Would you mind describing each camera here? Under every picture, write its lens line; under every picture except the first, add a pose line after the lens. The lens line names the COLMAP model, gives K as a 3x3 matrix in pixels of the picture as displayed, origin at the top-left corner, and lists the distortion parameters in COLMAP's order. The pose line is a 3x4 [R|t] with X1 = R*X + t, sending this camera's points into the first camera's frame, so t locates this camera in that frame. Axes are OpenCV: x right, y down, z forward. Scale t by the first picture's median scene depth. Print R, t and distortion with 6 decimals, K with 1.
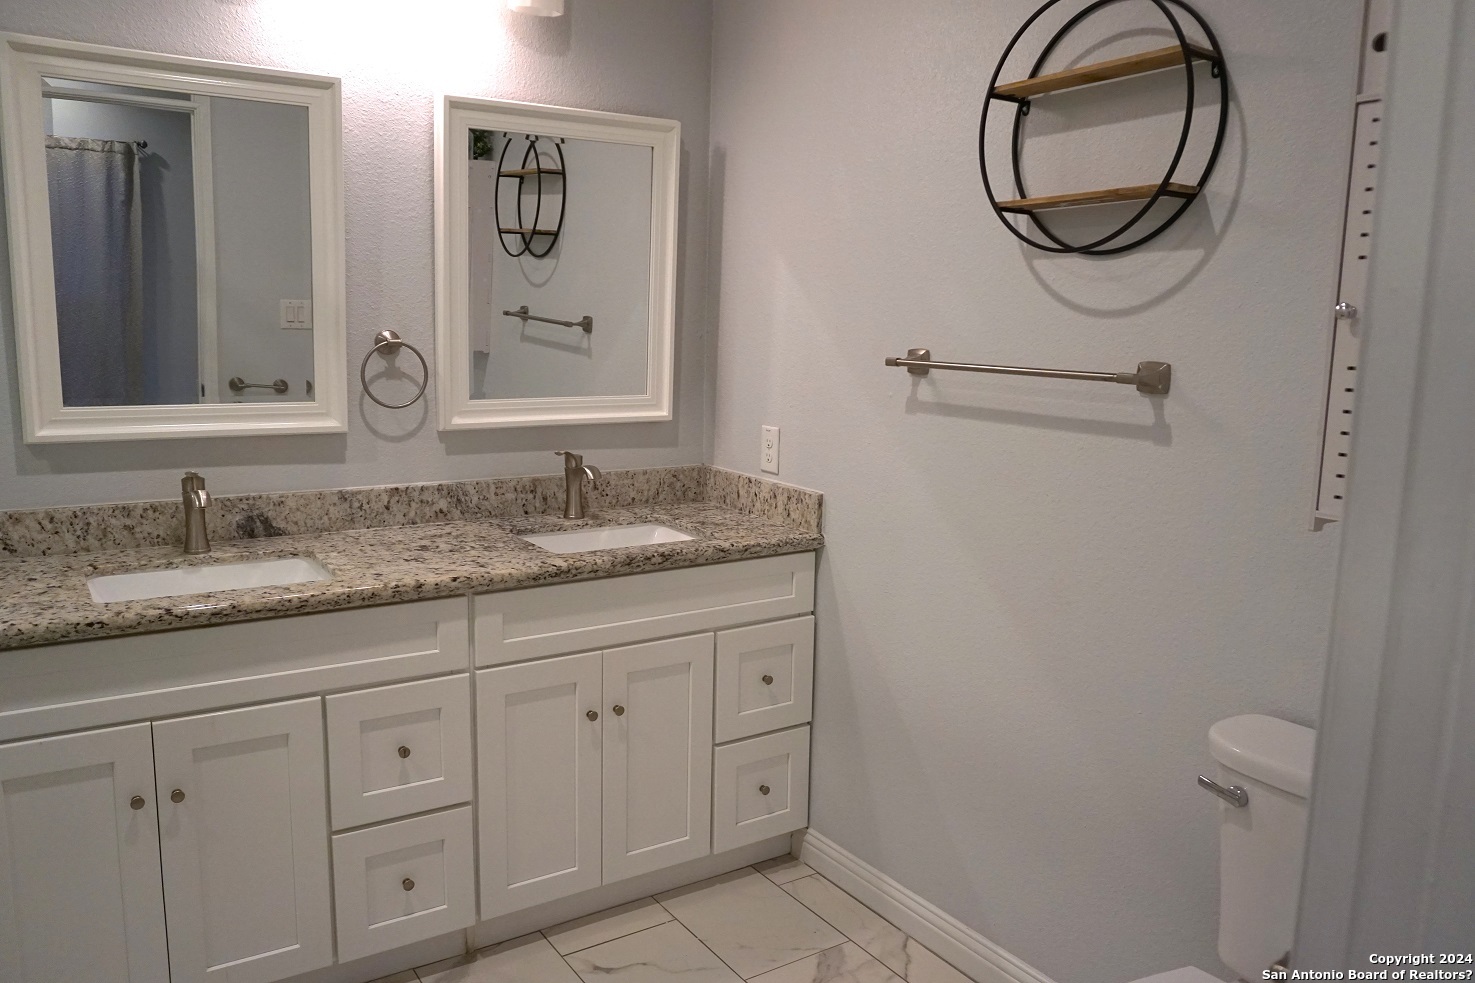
lens RADIAL K [[1145.8, 0, 767.2], [0, 1145.8, 493.7], [0, 0, 1]] dist [-0.013815, -0.003218]
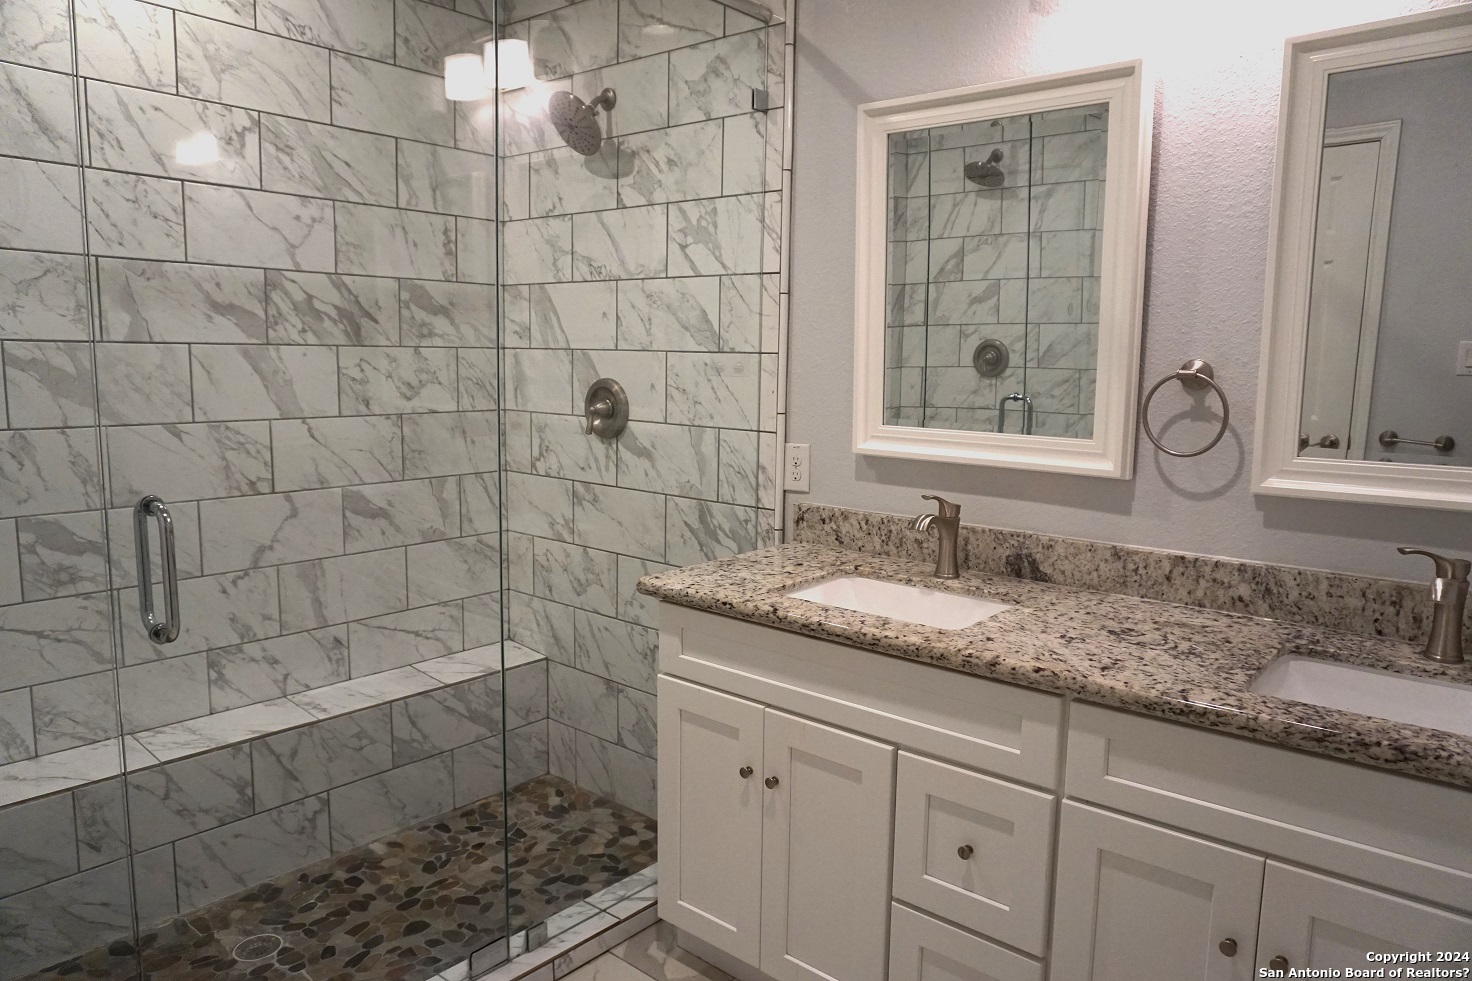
lens RADIAL K [[1019.0, 0, 736.2], [0, 1019.0, 489.1], [0, 0, 1]] dist [-0.054926, 0.037566]
pose [[0.235919, 0.107506, -0.965808, 0.288619], [-0.156478, 0.985095, 0.071429, -0.055194], [0.959092, 0.134276, 0.249225, 0.544774]]
